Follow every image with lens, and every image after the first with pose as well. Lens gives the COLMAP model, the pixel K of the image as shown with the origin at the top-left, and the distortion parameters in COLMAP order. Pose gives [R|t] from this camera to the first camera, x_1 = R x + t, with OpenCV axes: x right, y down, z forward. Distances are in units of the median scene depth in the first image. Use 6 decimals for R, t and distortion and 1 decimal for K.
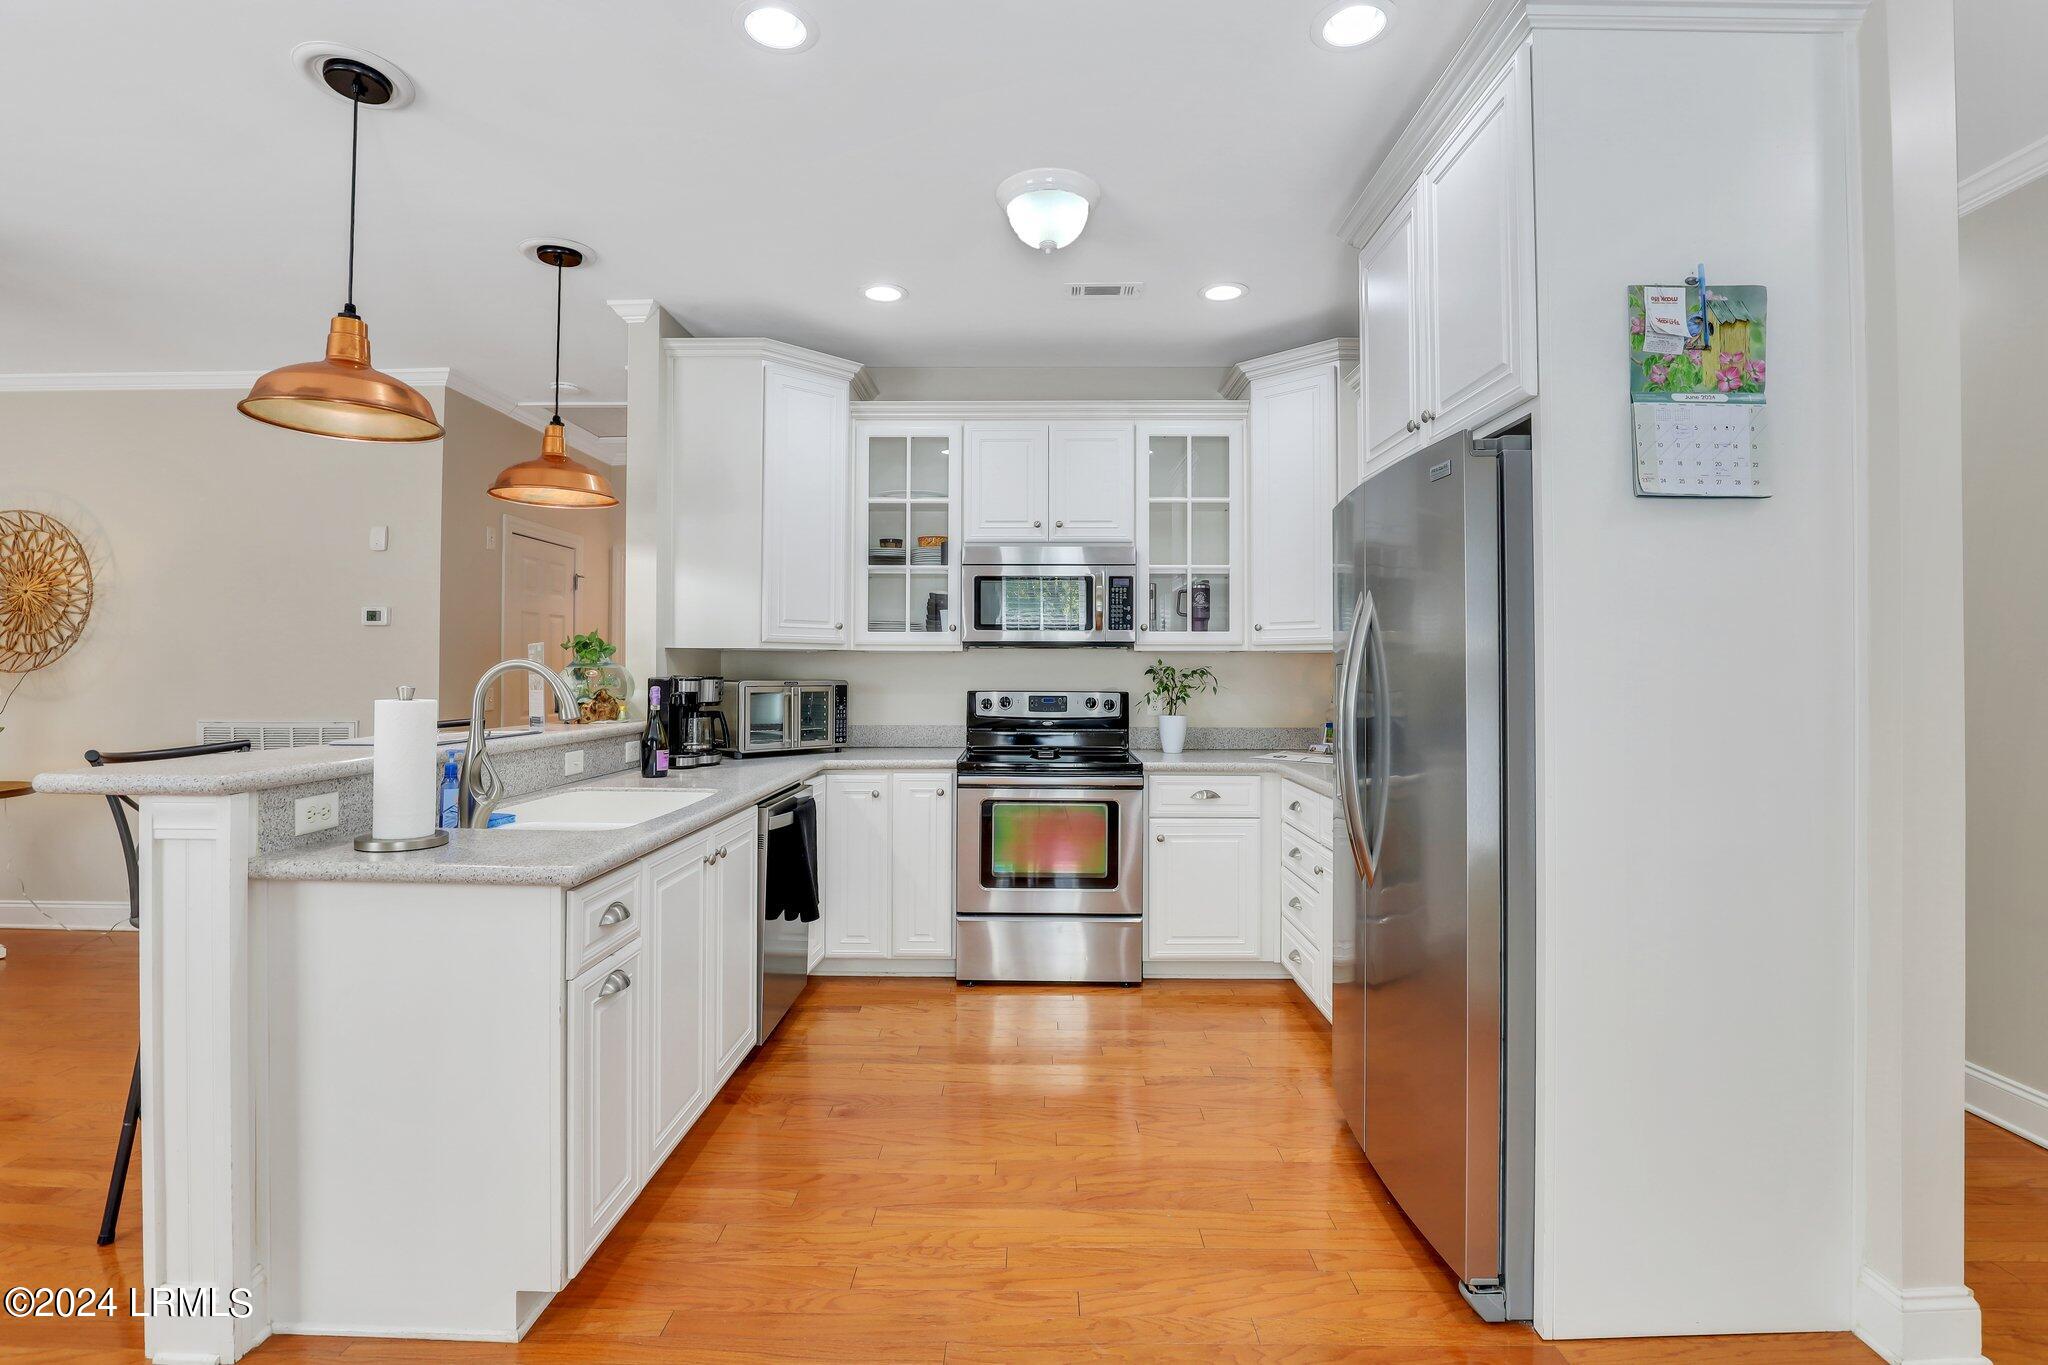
lens RADIAL K [[937.6, 0, 1026.2], [0, 937.6, 664.8], [0, 0, 1]] dist [-0.034980, 0.005666]
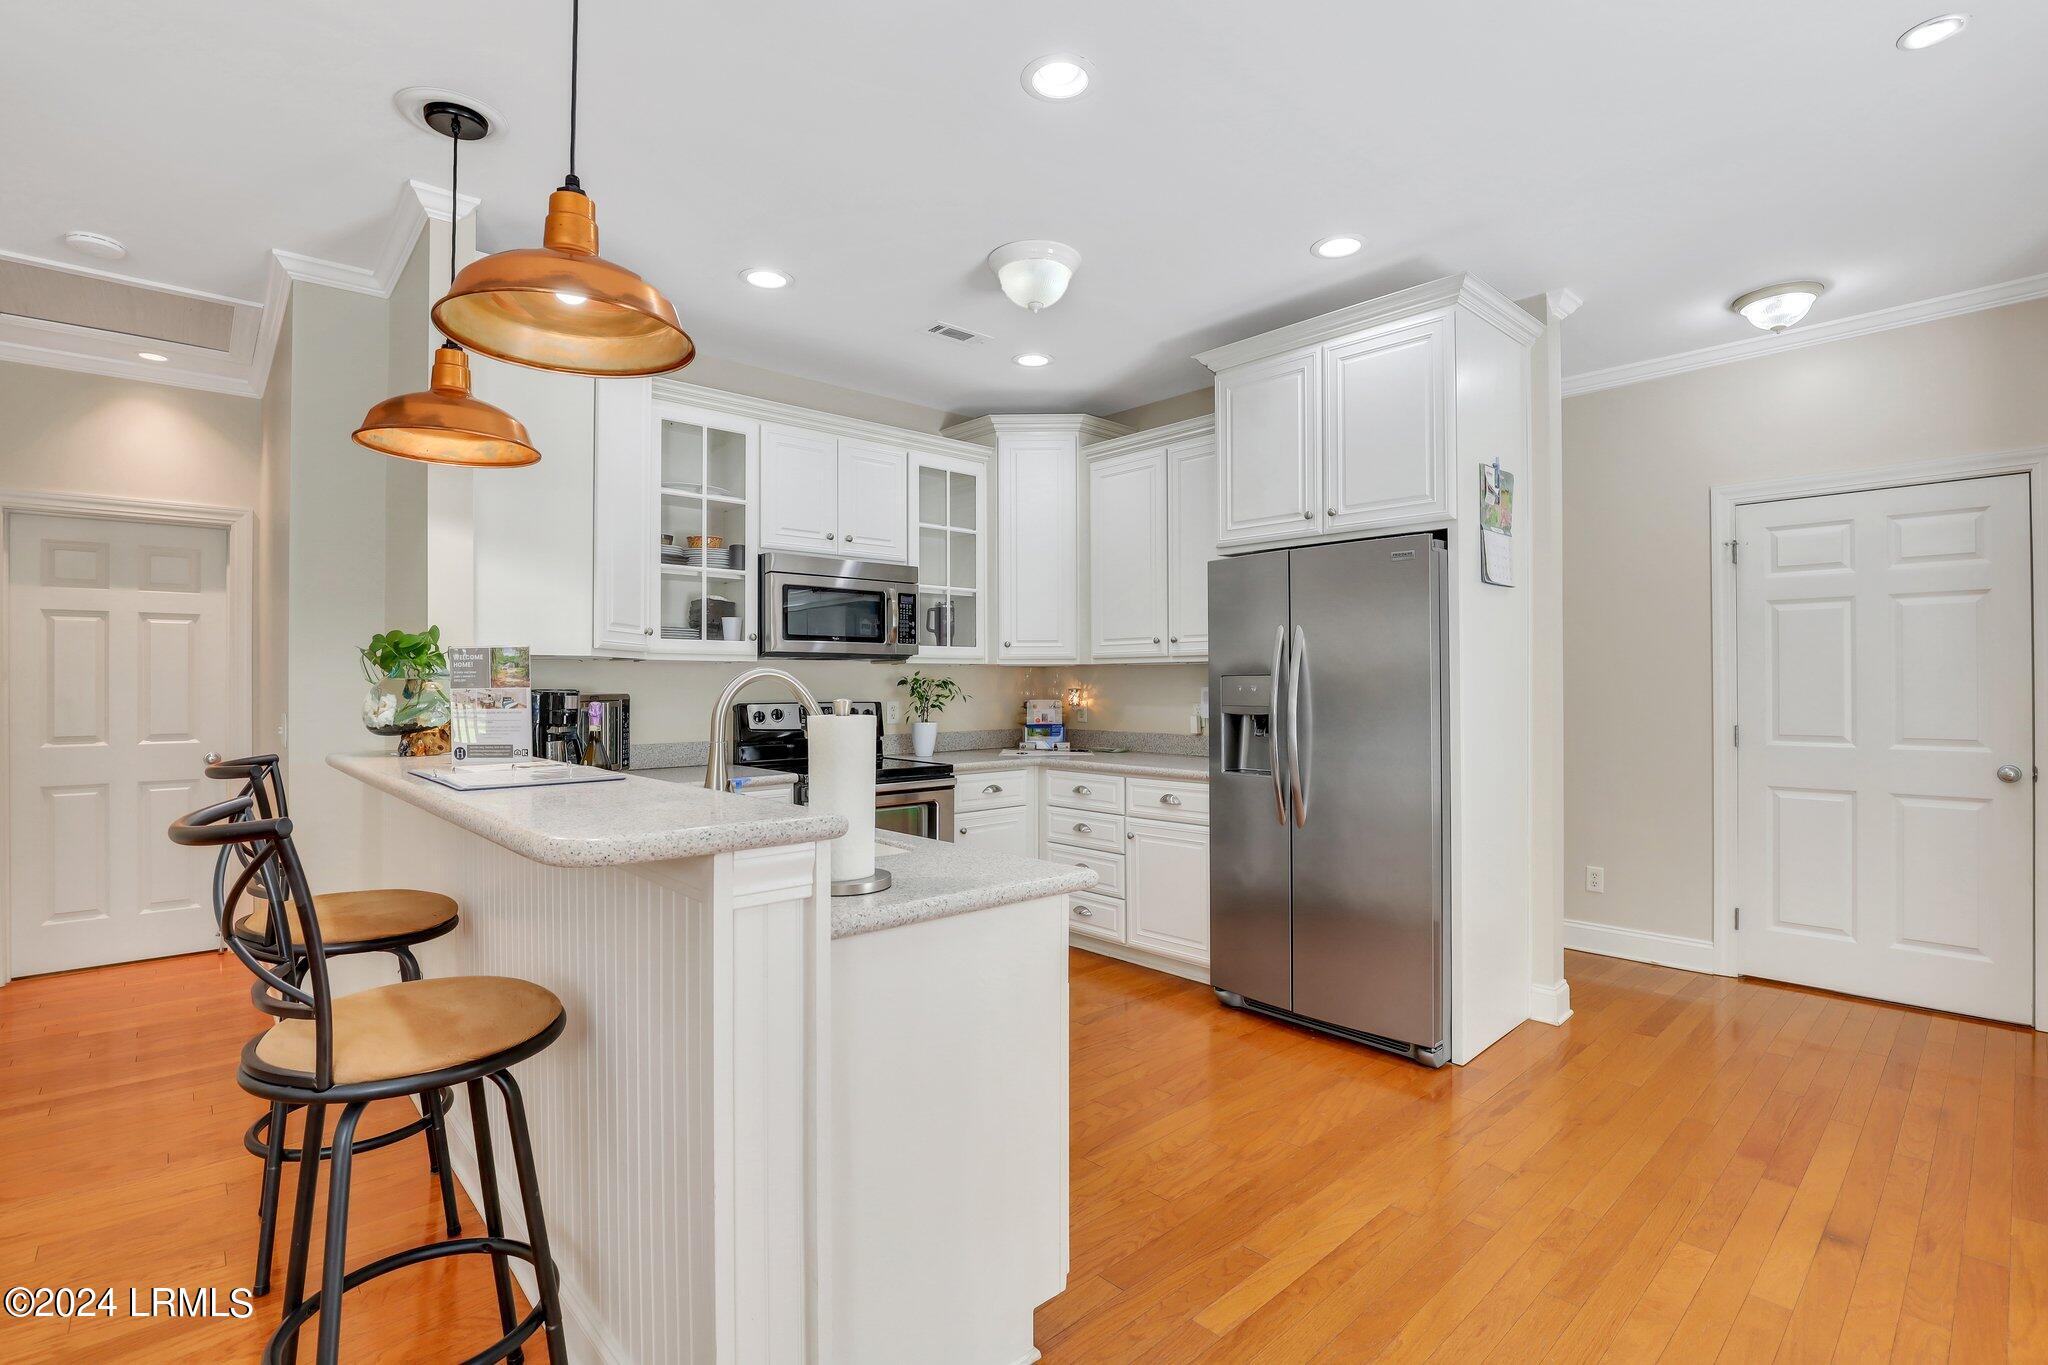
lens RADIAL K [[937.6, 0, 1026.0], [0, 937.6, 686.1], [0, 0, 1]] dist [-0.034980, 0.005666]
pose [[0.735843, -0.006799, 0.677118, -0.514378], [-0.000052, 0.999949, 0.010097, 0.000676], [-0.677153, -0.007465, 0.735805, 0.115397]]
